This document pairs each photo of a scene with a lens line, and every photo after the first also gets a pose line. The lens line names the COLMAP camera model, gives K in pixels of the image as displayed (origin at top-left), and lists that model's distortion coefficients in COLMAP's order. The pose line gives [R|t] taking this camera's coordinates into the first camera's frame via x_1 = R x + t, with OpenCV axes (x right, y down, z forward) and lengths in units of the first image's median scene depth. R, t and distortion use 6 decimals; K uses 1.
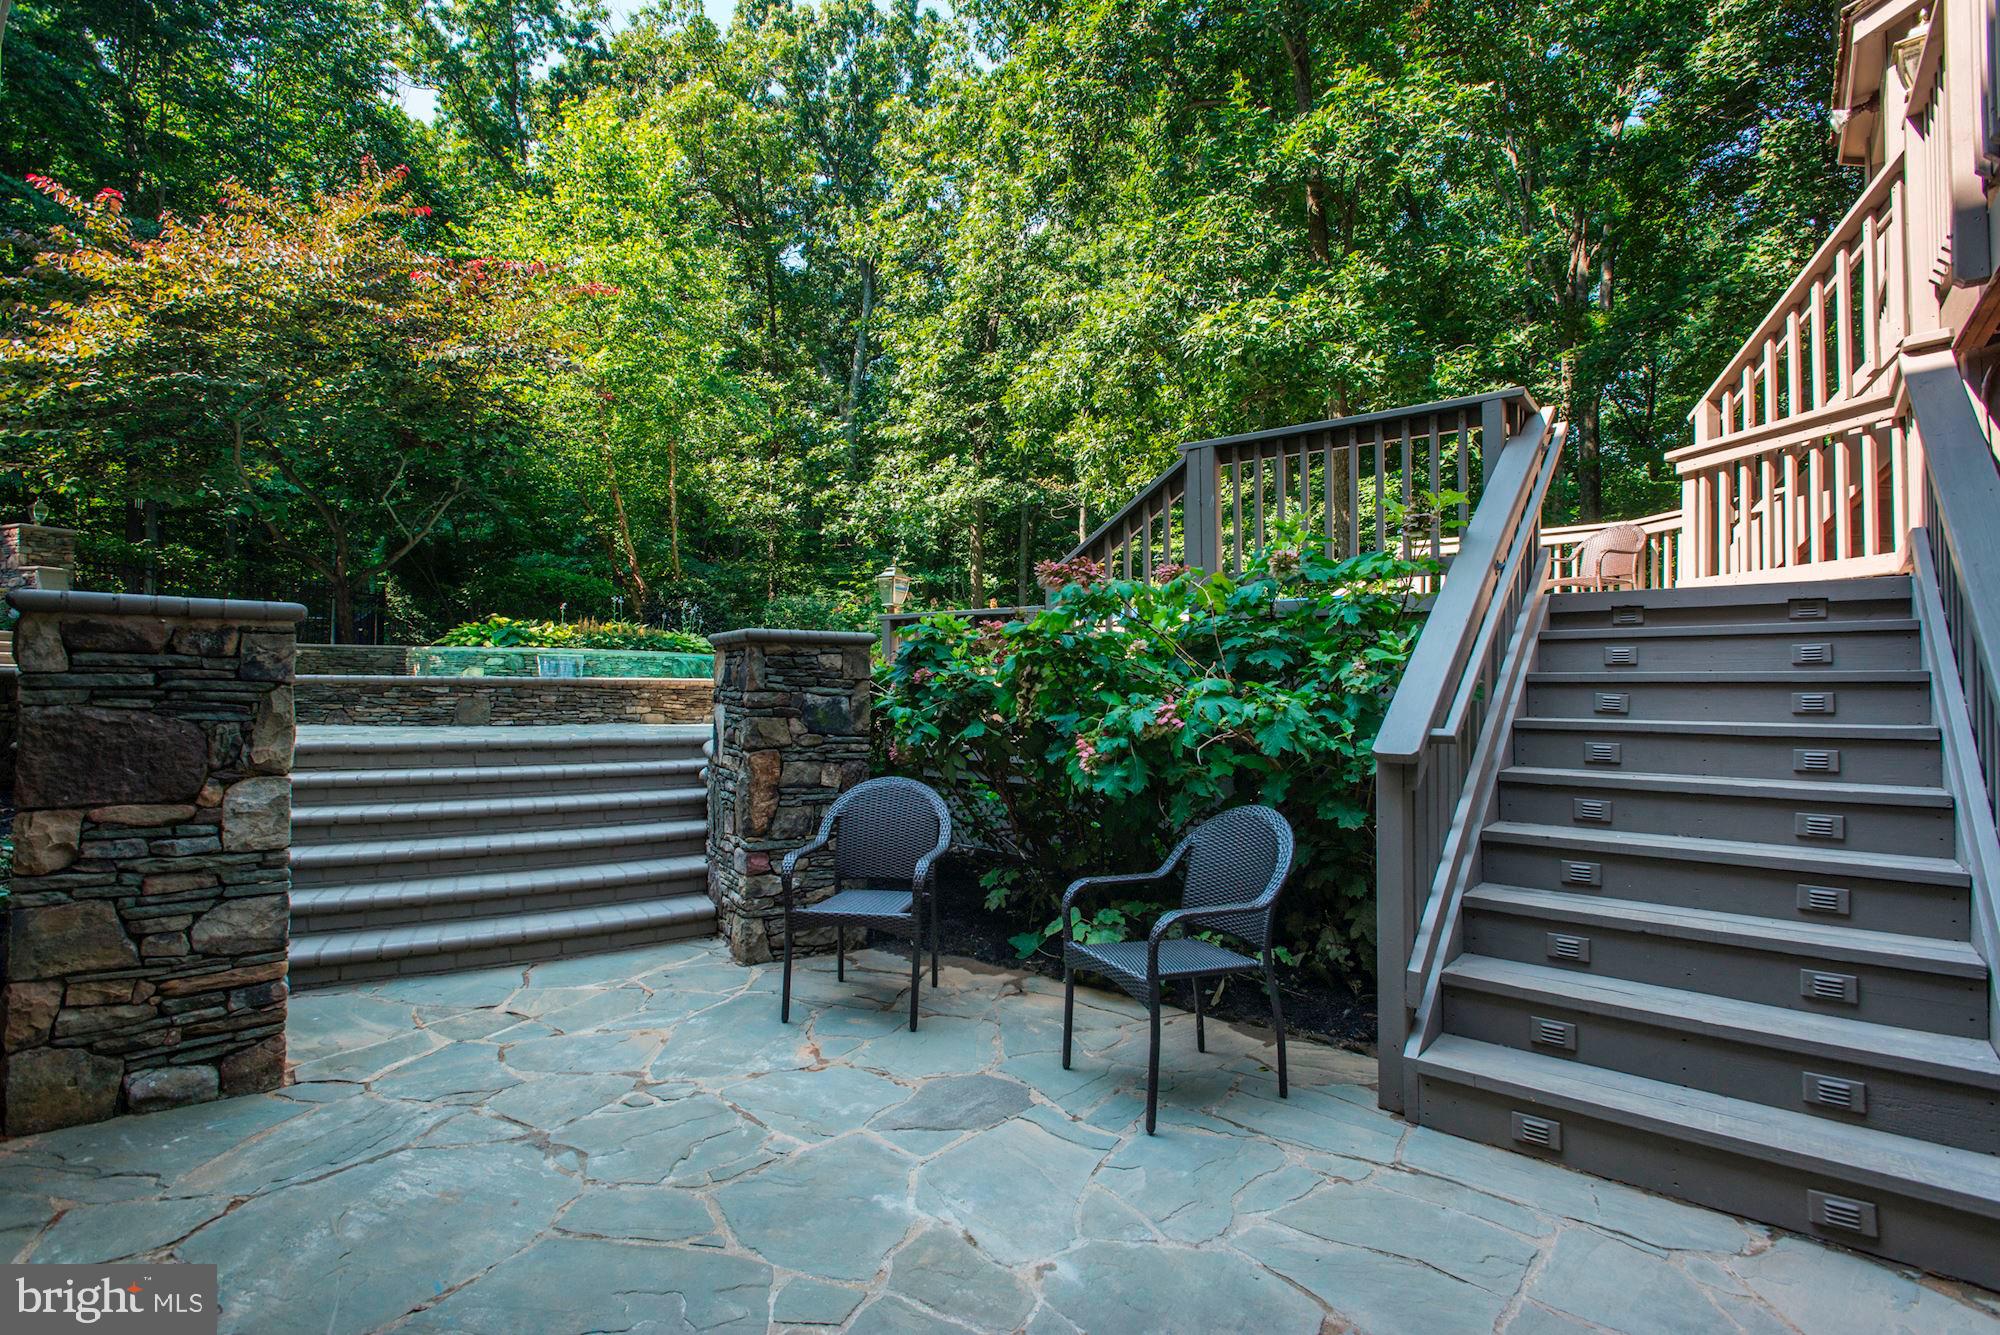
lens RADIAL K [[913.0, 0, 986.7], [0, 913.0, 665.6], [0, 0, 1]] dist [0.004606, 0.000791]
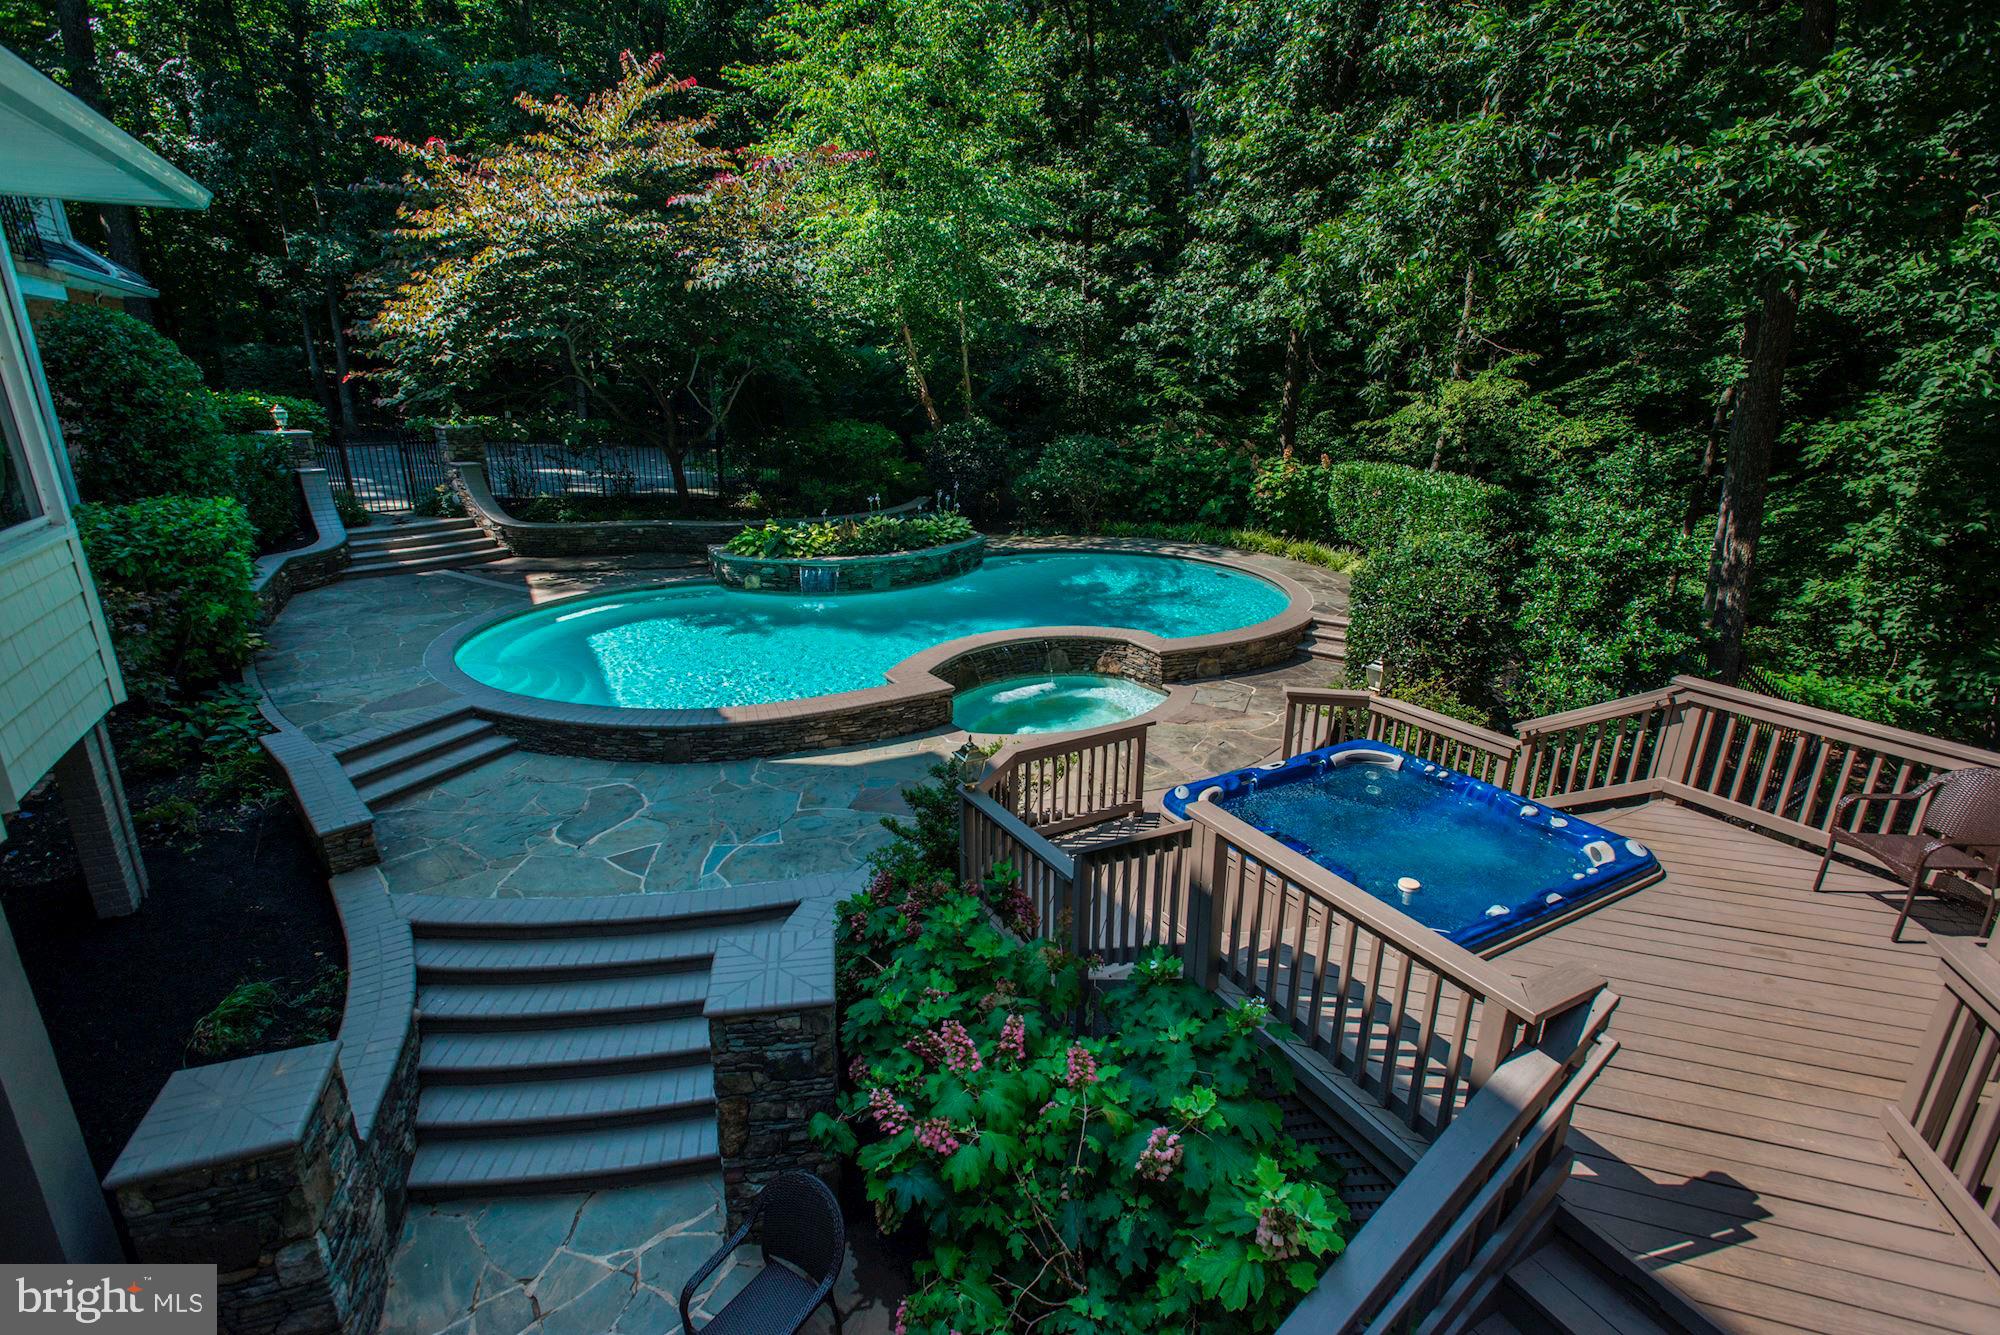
lens RADIAL K [[913.0, 0, 986.7], [0, 913.0, 665.6], [0, 0, 1]] dist [0.004606, 0.000791]
pose [[0.925699, 0.112905, -0.361018, 0.125131], [0.005910, 0.949981, 0.312251, -0.240530], [0.378215, -0.291184, 0.878729, 0.087253]]
